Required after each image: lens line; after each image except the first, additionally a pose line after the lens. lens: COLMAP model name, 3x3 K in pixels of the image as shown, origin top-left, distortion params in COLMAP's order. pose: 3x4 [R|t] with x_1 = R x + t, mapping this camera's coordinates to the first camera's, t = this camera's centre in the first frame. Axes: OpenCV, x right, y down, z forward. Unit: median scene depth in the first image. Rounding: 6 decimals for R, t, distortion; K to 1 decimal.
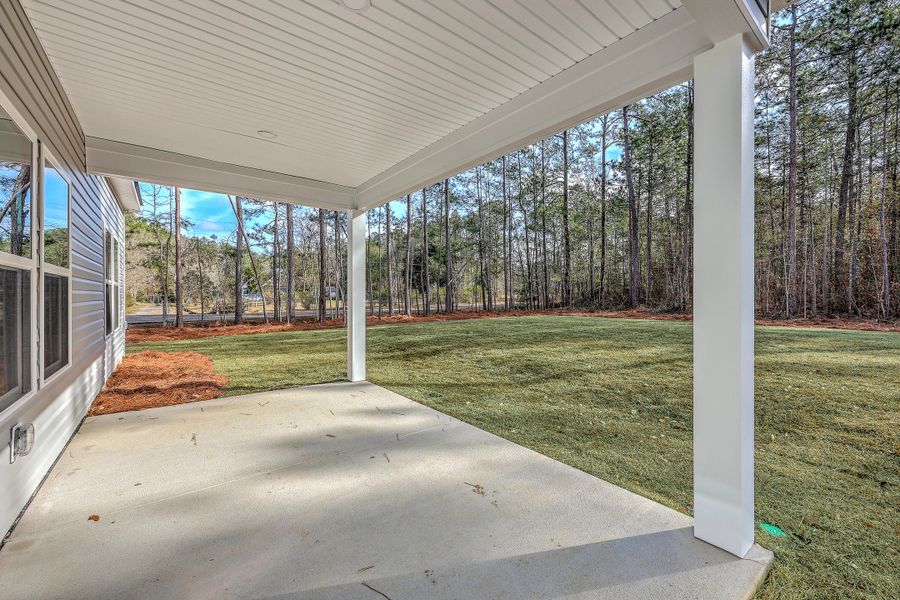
lens RADIAL K [[365.7, 0, 449.5], [0, 365.7, 298.6], [0, 0, 1]] dist [0.001912, 0.000127]
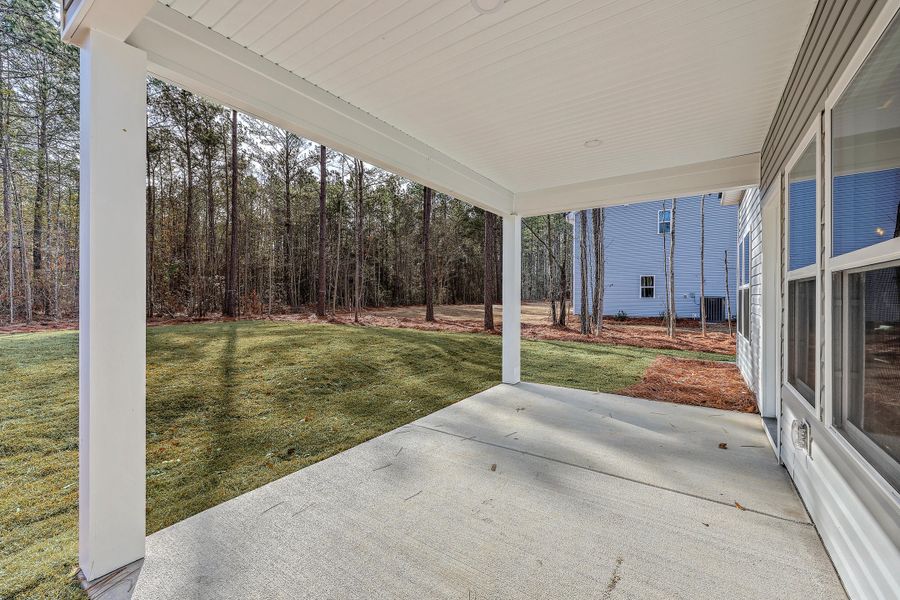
lens RADIAL K [[365.7, 0, 449.5], [0, 365.7, 298.6], [0, 0, 1]] dist [0.001912, 0.000127]
pose [[-0.292046, -0.003251, 0.956399, -0.983791], [0.002653, 0.999988, 0.004209, -0.006381], [-0.956401, 0.003766, -0.292034, 1.217278]]
